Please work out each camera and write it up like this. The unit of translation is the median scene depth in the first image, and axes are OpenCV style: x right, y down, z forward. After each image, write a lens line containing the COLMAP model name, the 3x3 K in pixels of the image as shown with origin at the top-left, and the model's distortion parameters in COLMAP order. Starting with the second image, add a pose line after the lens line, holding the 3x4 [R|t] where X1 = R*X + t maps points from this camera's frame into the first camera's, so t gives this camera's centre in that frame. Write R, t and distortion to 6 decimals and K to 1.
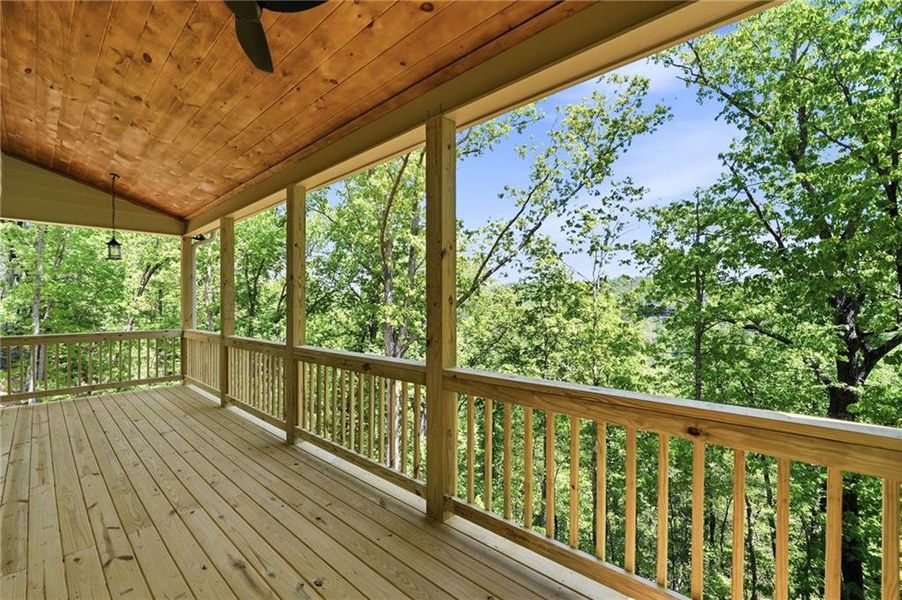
lens RADIAL K [[389.6, 0, 442.1], [0, 389.6, 300.6], [0, 0, 1]] dist [-0.011530, 0.000668]
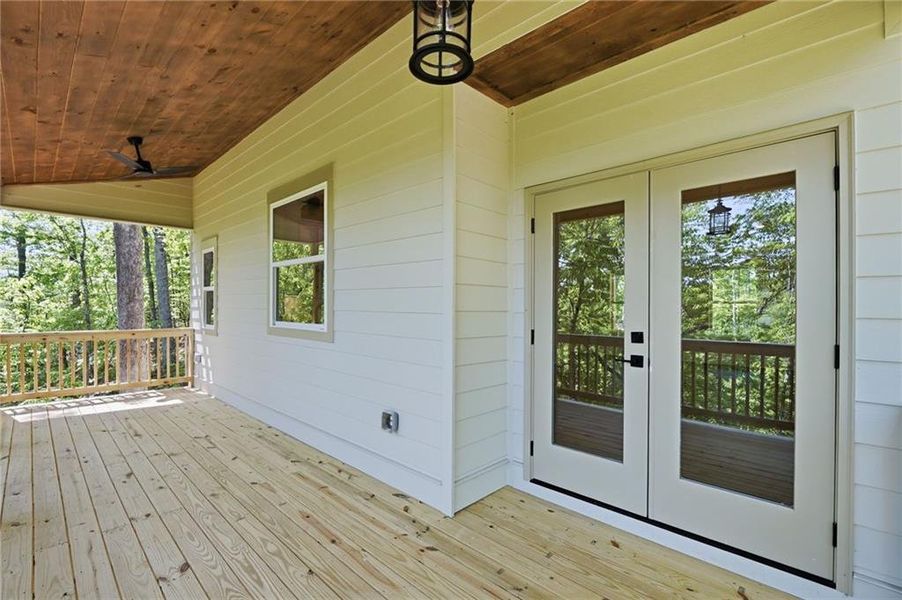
lens RADIAL K [[392.1, 0, 442.5], [0, 392.1, 303.4], [0, 0, 1]] dist [-0.025713, 0.000018]
pose [[-0.999879, -0.002904, 0.015289, -1.533643], [-0.003071, 0.999936, -0.010928, 0.051319], [-0.015256, -0.010973, -0.999823, 2.152758]]
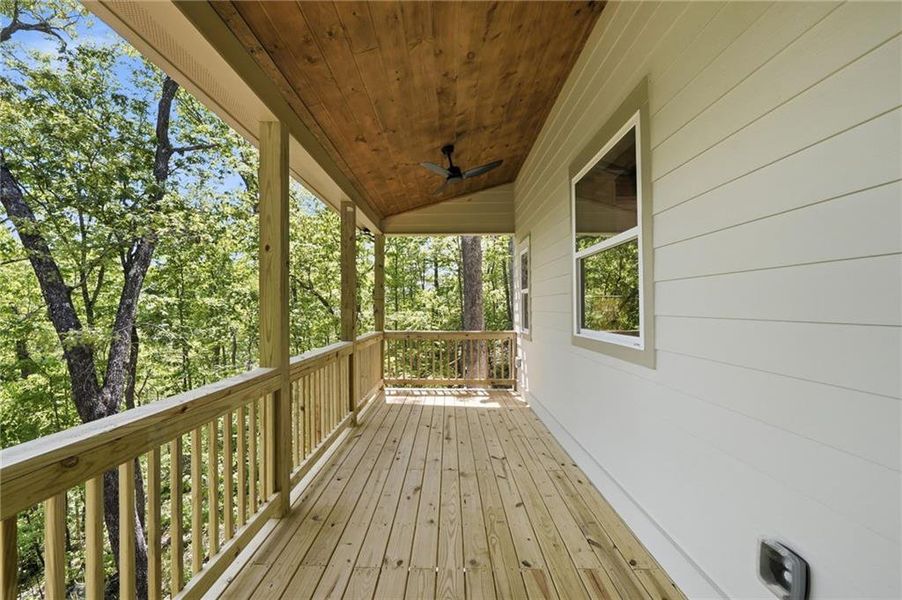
lens RADIAL K [[389.6, 0, 442.1], [0, 389.6, 300.6], [0, 0, 1]] dist [-0.011530, 0.000668]
pose [[-0.663922, 0.018009, 0.747585, -1.458577], [-0.000546, 0.999698, -0.024568, 0.051784], [-0.747801, -0.016720, -0.663712, 1.729191]]
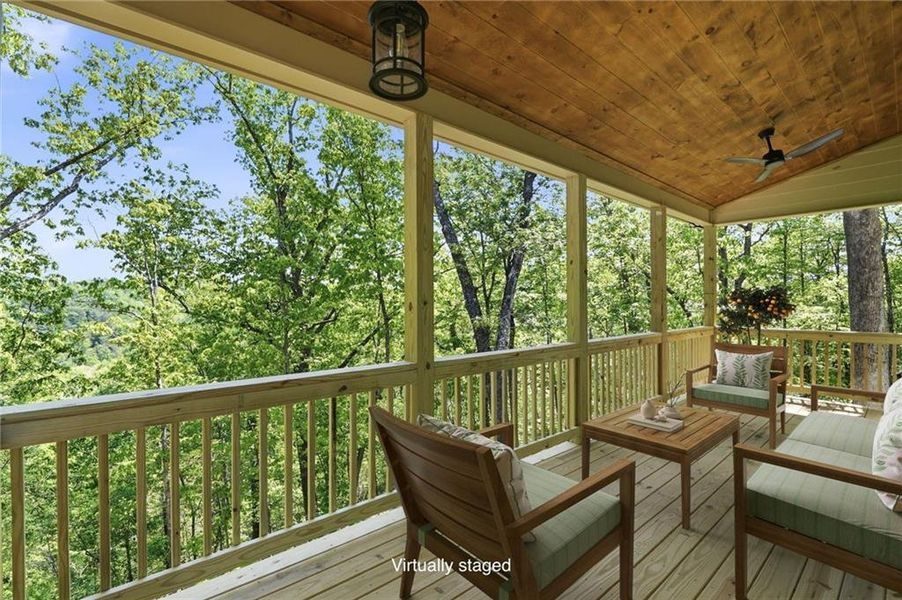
lens RADIAL K [[392.1, 0, 442.5], [0, 392.1, 303.4], [0, 0, 1]] dist [-0.025713, 0.000018]
pose [[0.128224, -0.001117, 0.991745, -1.905158], [-0.004820, 0.999987, 0.001750, 0.049375], [-0.991734, -0.005005, 0.128217, 1.703885]]
